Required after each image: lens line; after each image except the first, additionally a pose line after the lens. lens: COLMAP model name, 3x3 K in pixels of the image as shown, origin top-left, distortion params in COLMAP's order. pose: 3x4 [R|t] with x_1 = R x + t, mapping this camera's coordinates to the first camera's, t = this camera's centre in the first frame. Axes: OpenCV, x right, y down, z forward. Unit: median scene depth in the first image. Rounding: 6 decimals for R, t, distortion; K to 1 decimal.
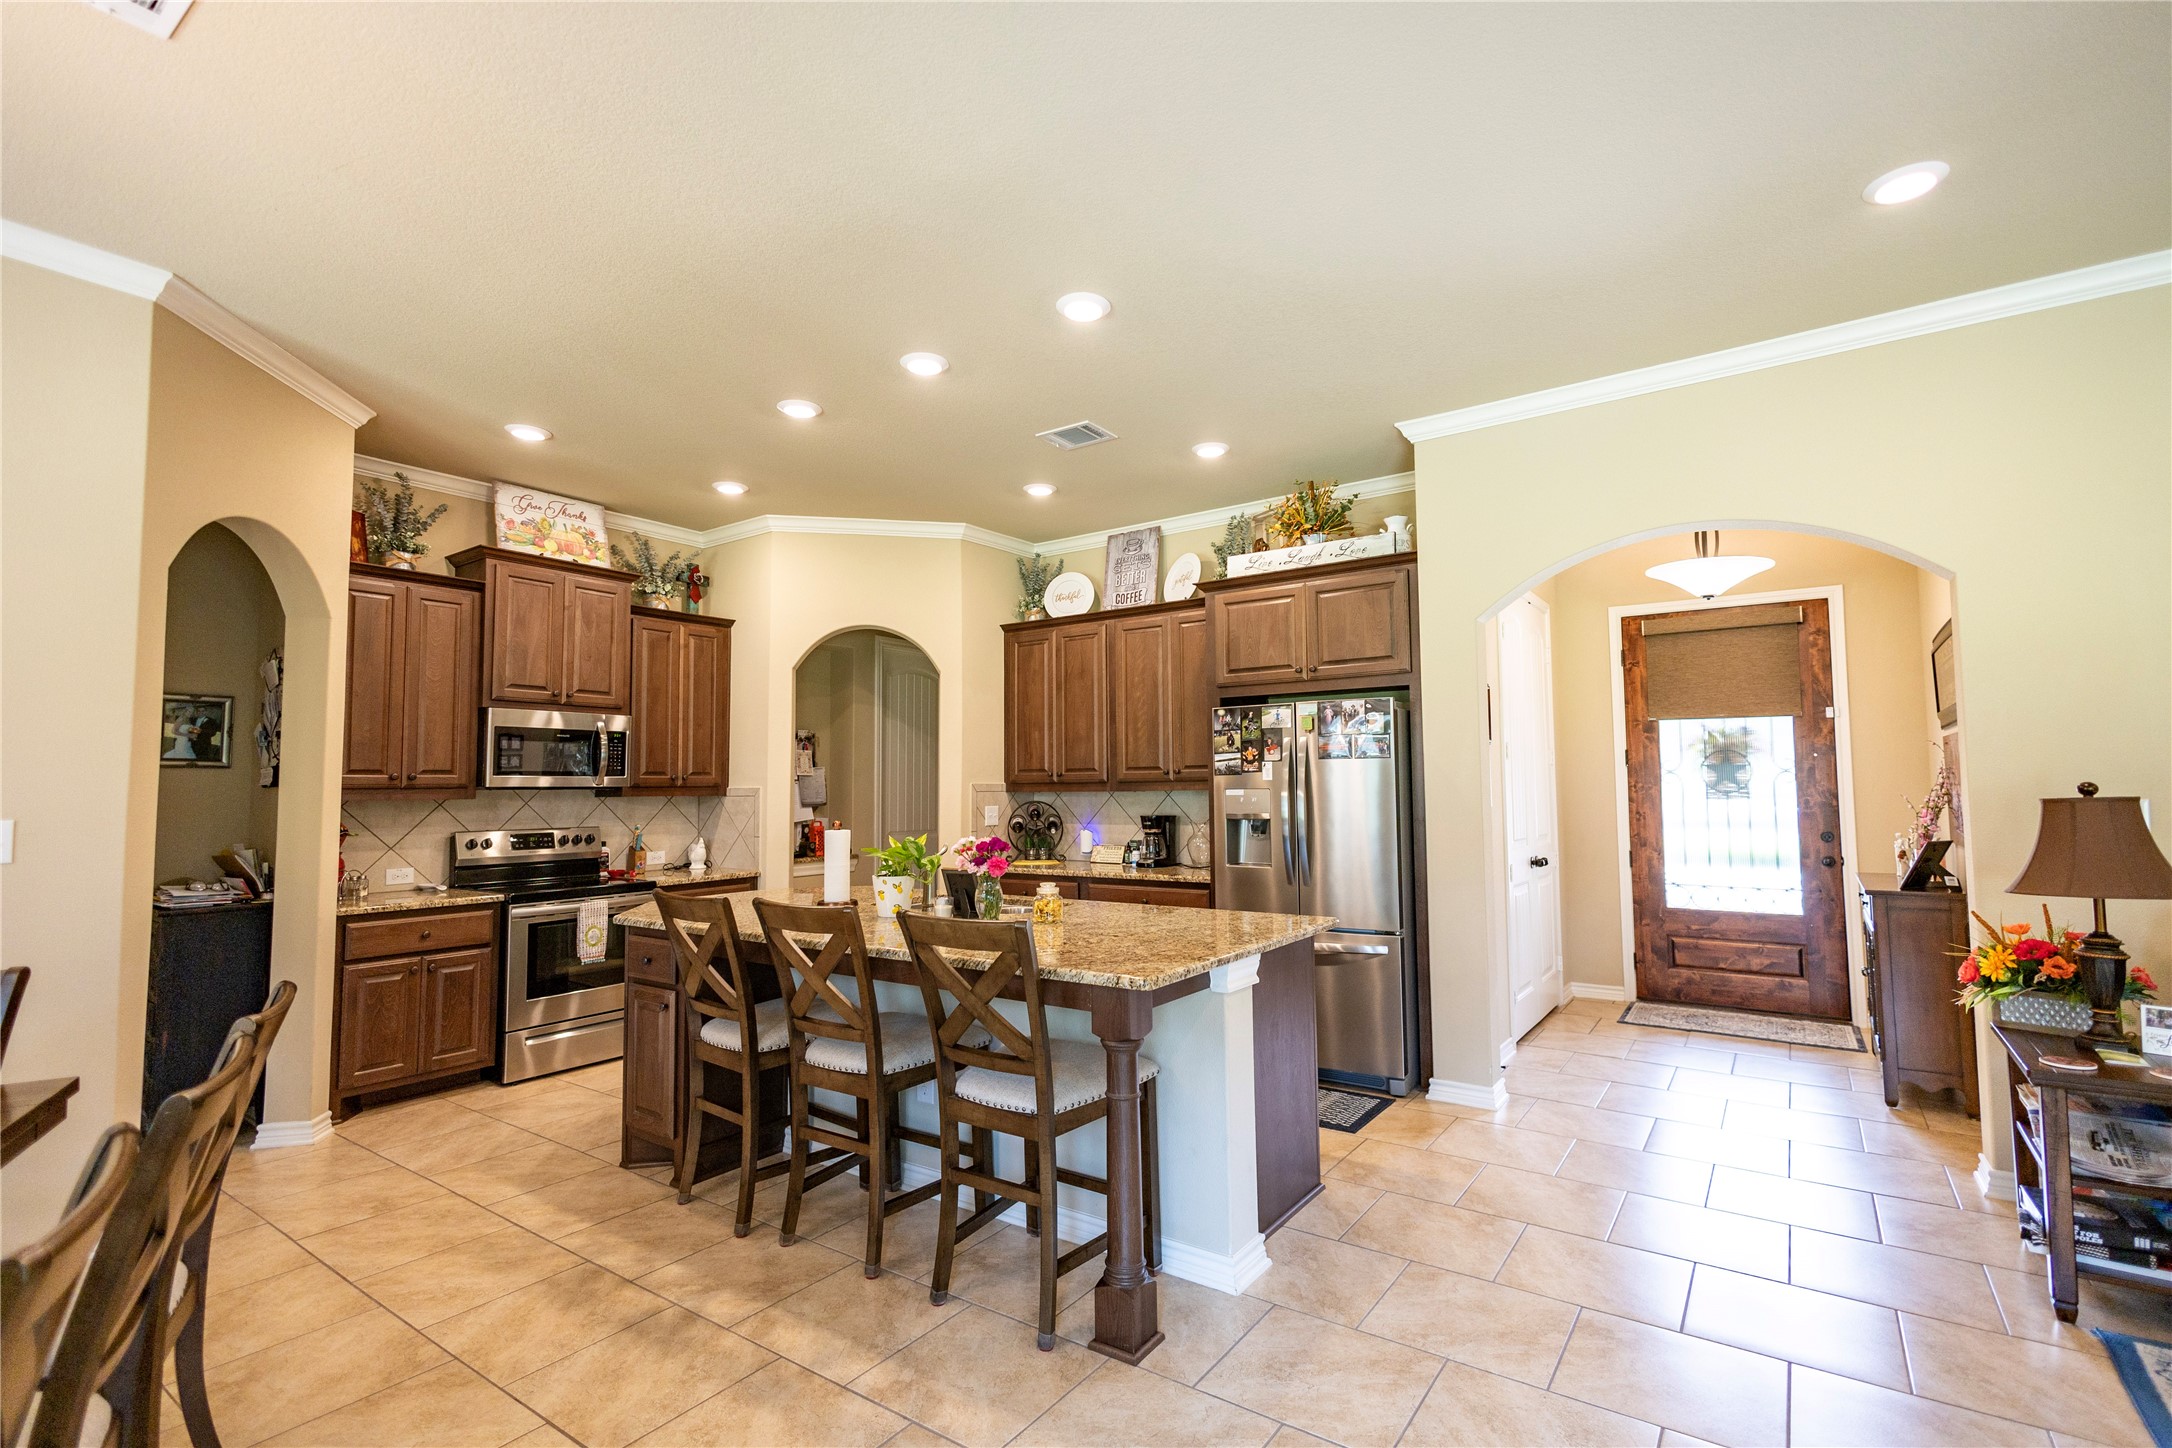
lens RADIAL K [[992.5, 0, 1086.0], [0, 992.5, 724.0], [0, 0, 1]] dist [0.008927, -0.004952]
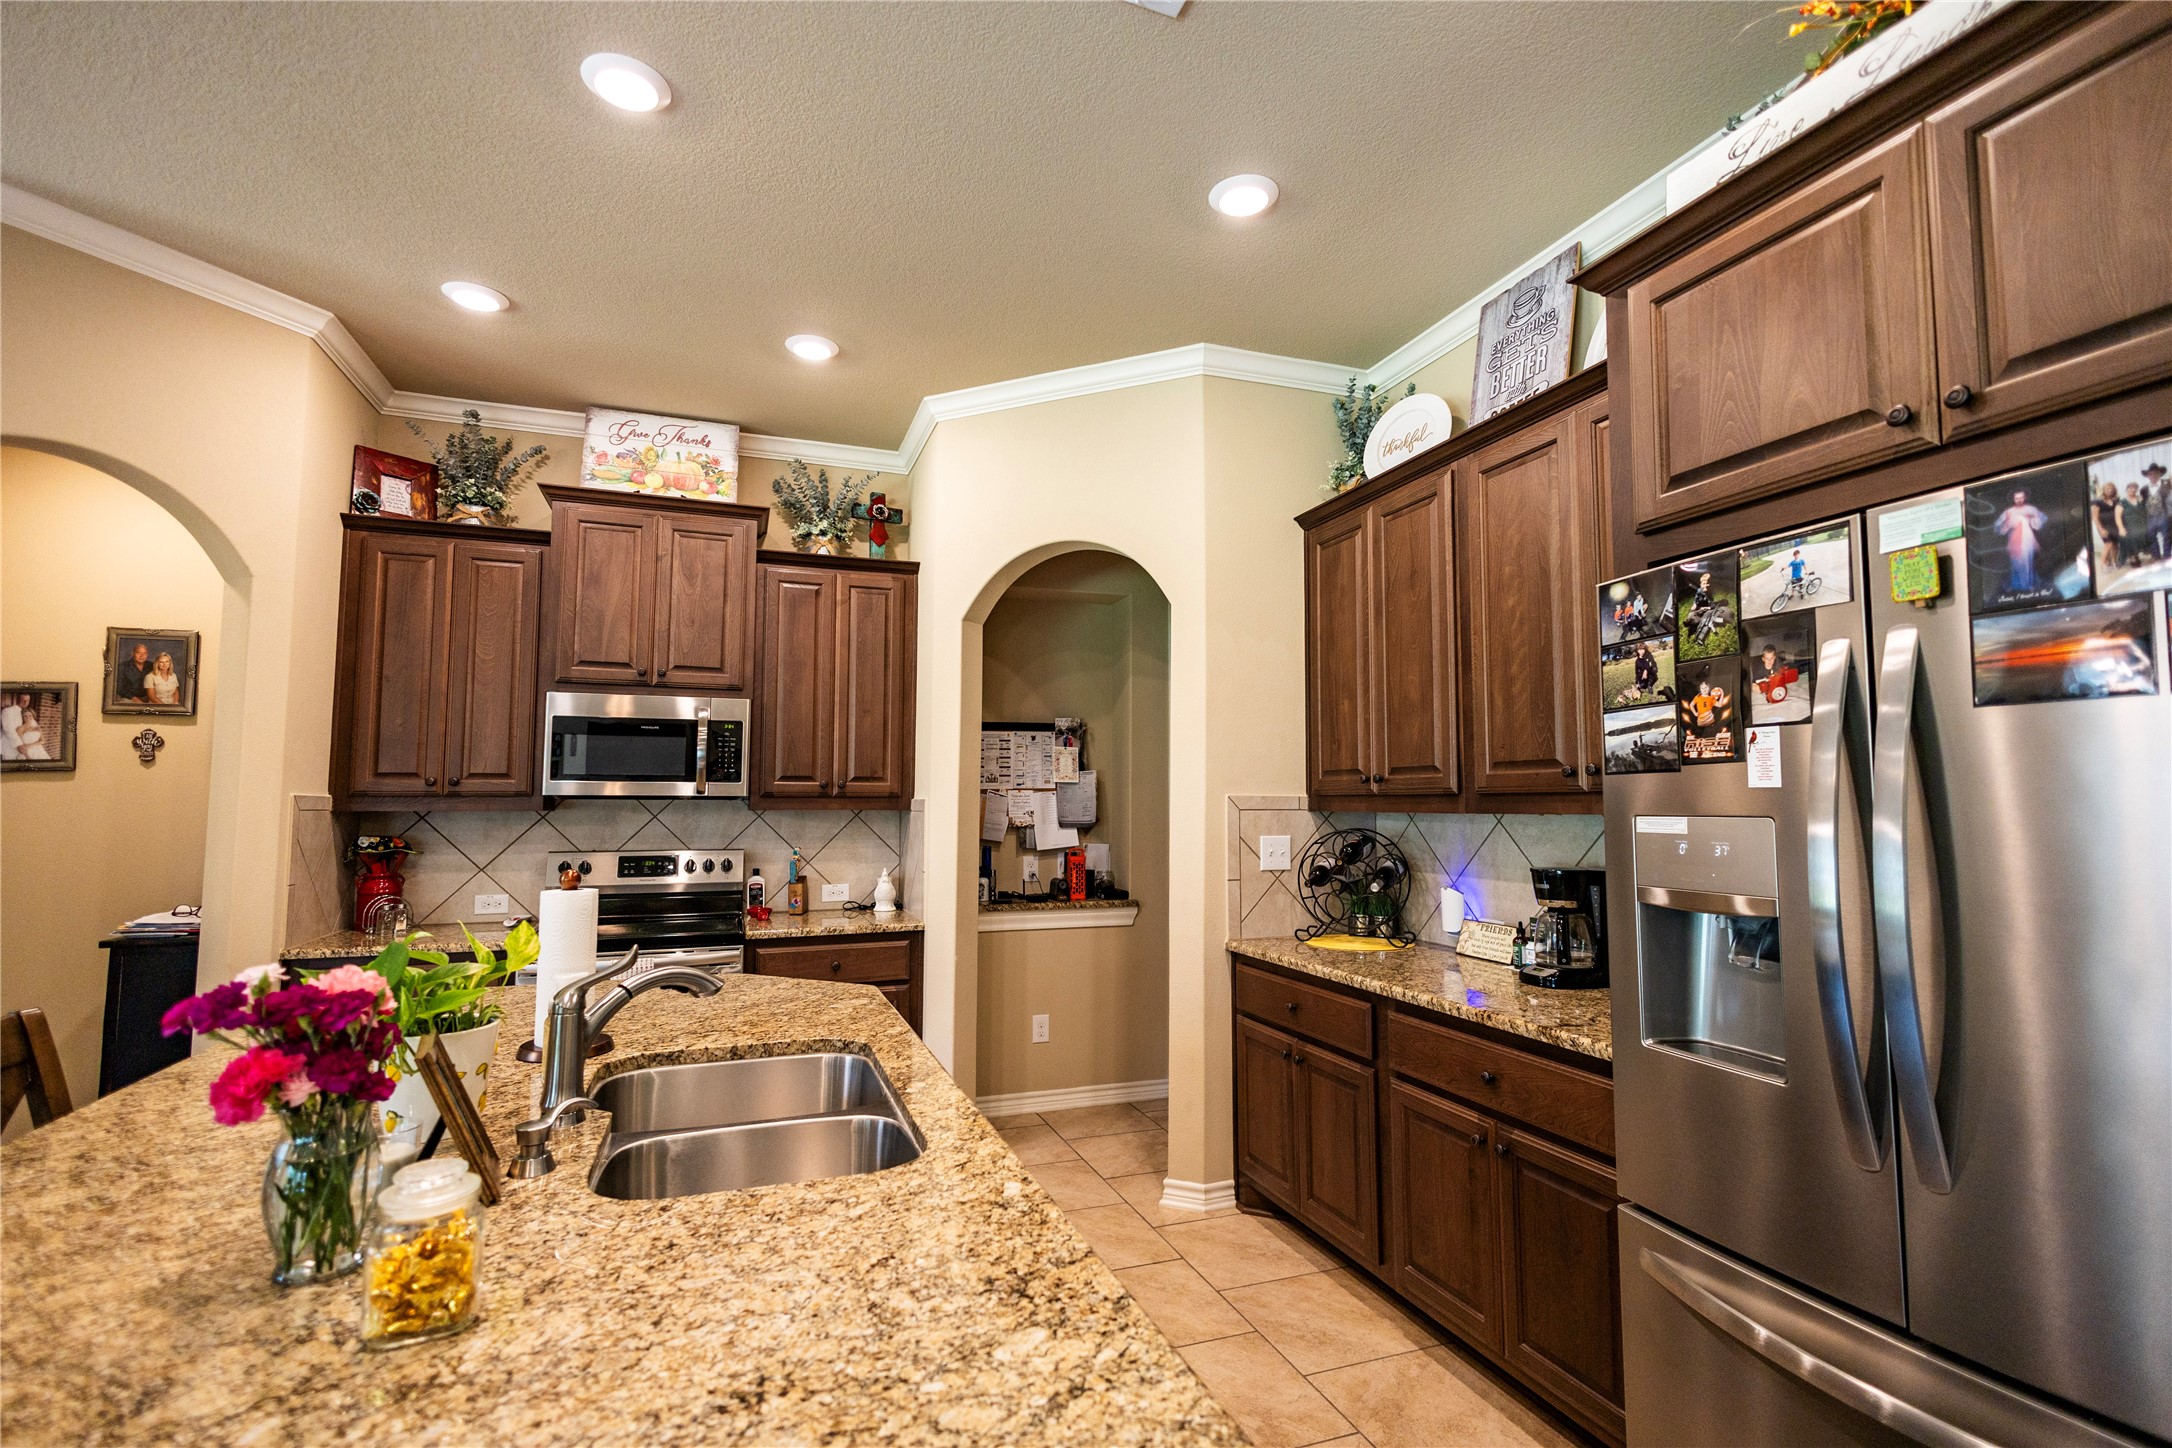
lens RADIAL K [[992.5, 0, 1086.0], [0, 992.5, 724.0], [0, 0, 1]] dist [0.008927, -0.004952]
pose [[0.821292, -0.034976, -0.569435, 0.184450], [0.027519, 0.999386, -0.021694, 0.037709], [0.569844, 0.002147, 0.821750, 0.628640]]
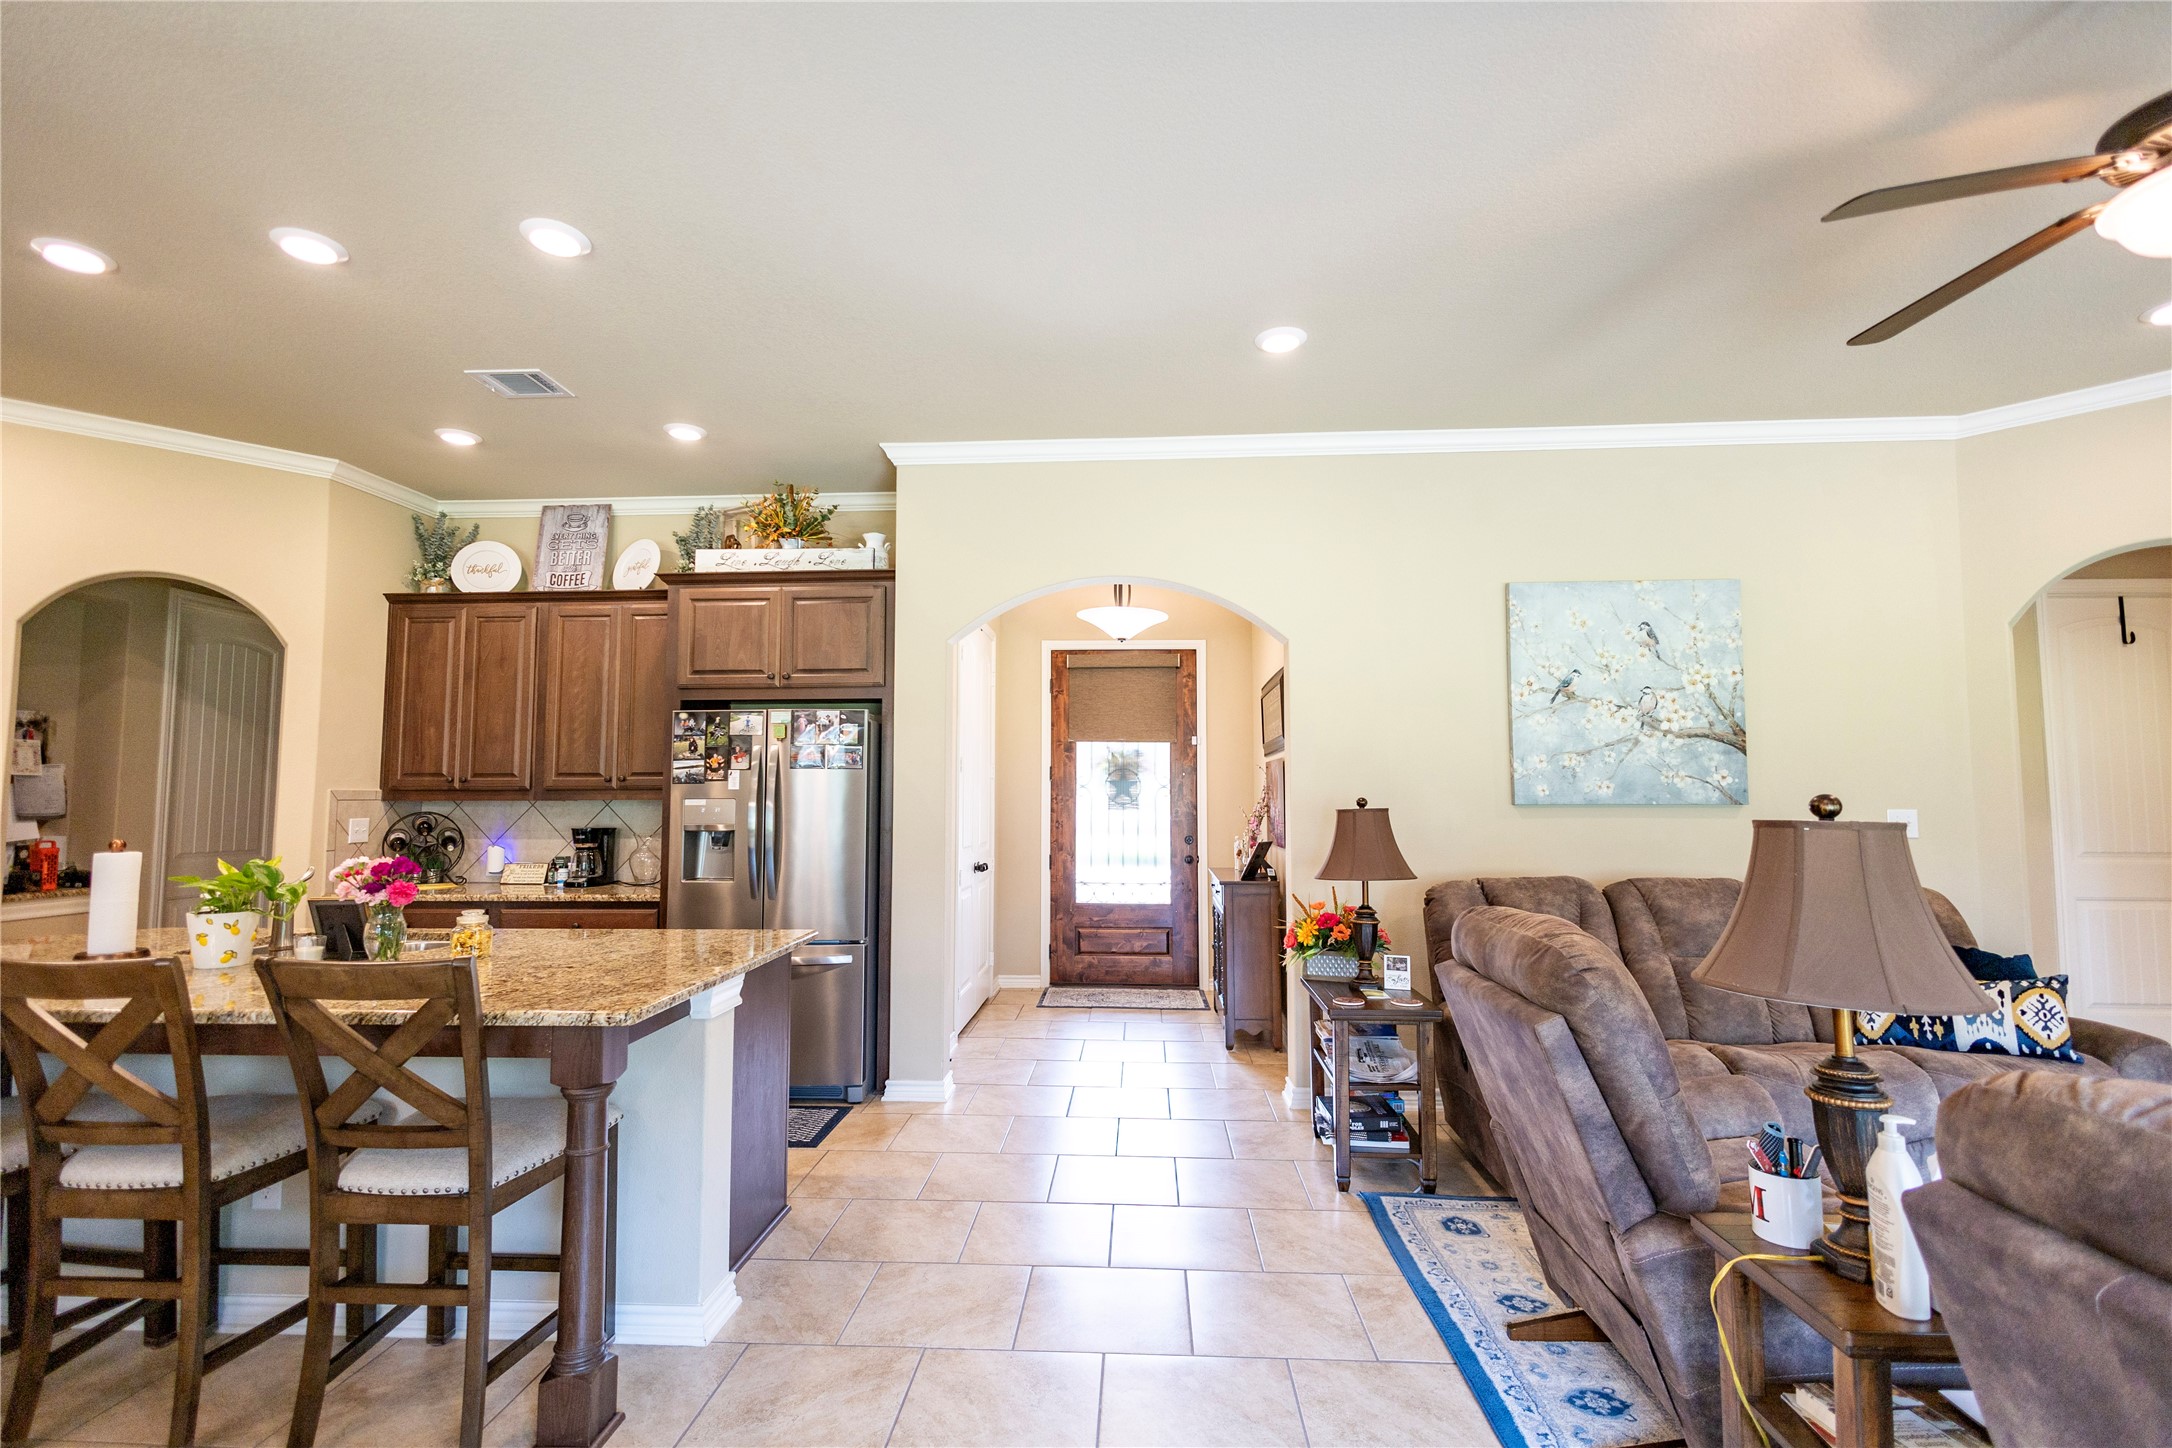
lens RADIAL K [[992.5, 0, 1086.0], [0, 992.5, 724.0], [0, 0, 1]] dist [0.008927, -0.004952]
pose [[0.846146, 0.046457, 0.530923, -0.038855], [-0.040813, 0.998917, -0.022363, 0.001346], [-0.531387, -0.002746, 0.847125, 0.015980]]
